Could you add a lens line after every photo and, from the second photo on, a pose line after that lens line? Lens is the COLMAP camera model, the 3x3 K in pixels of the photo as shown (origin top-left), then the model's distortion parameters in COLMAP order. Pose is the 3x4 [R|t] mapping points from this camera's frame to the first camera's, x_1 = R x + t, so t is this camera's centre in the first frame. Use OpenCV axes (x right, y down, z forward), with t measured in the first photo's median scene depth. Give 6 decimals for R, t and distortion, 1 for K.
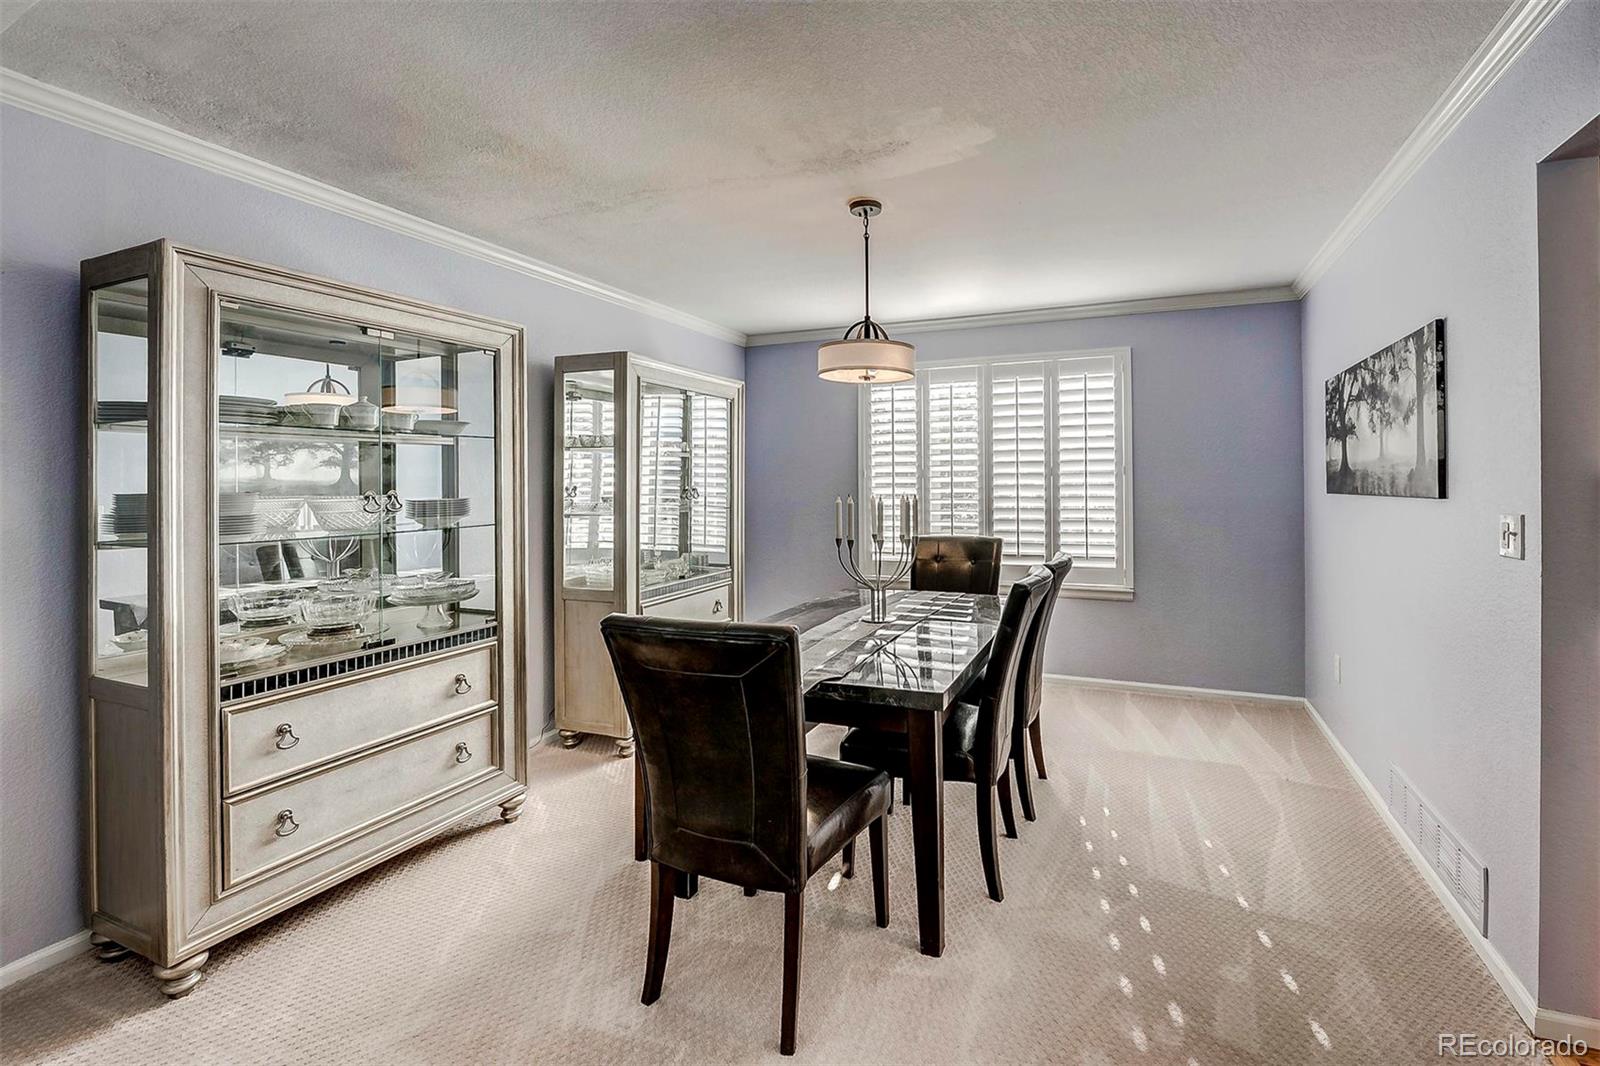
lens RADIAL K [[655.2, 0, 800.9], [0, 655.2, 478.2], [0, 0, 1]] dist [-0.000864, -0.000199]
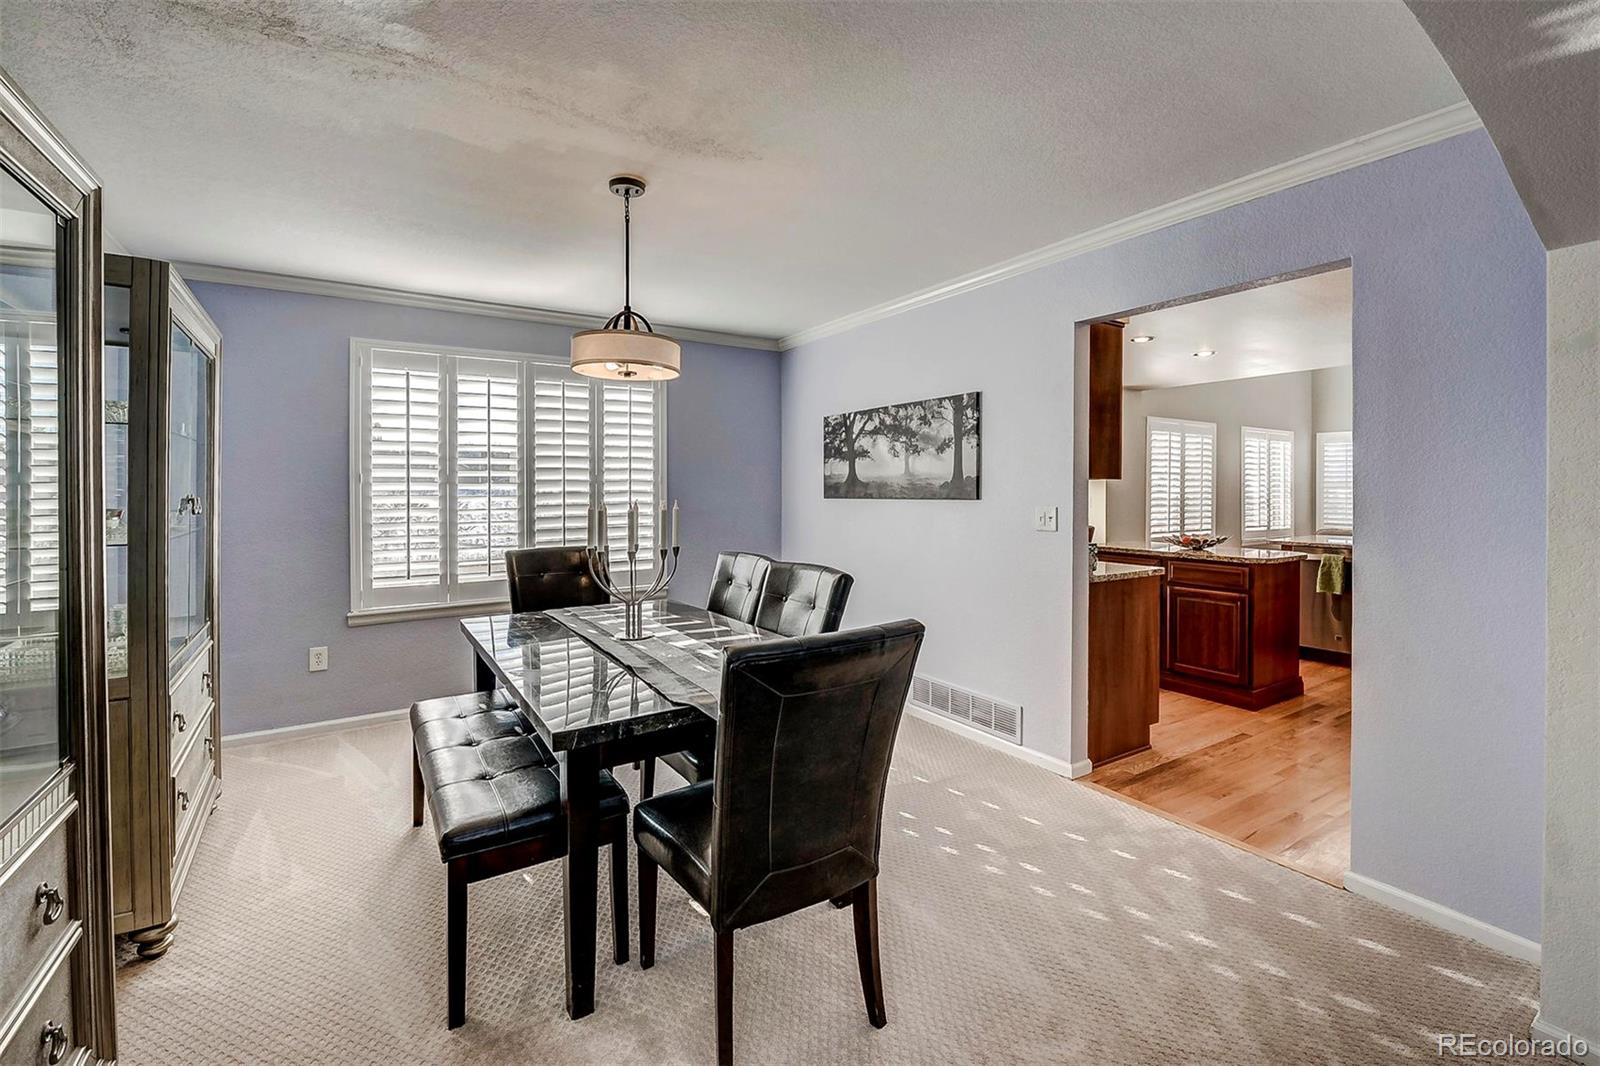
lens RADIAL K [[681.1, 0, 793.9], [0, 681.1, 494.5], [0, 0, 1]] dist [-0.011923, 0.000268]
pose [[0.611924, -0.001067, 0.790916, -0.504677], [-0.007859, 0.999942, 0.007430, 0.006212], [-0.790878, -0.010763, 0.611880, 0.231701]]
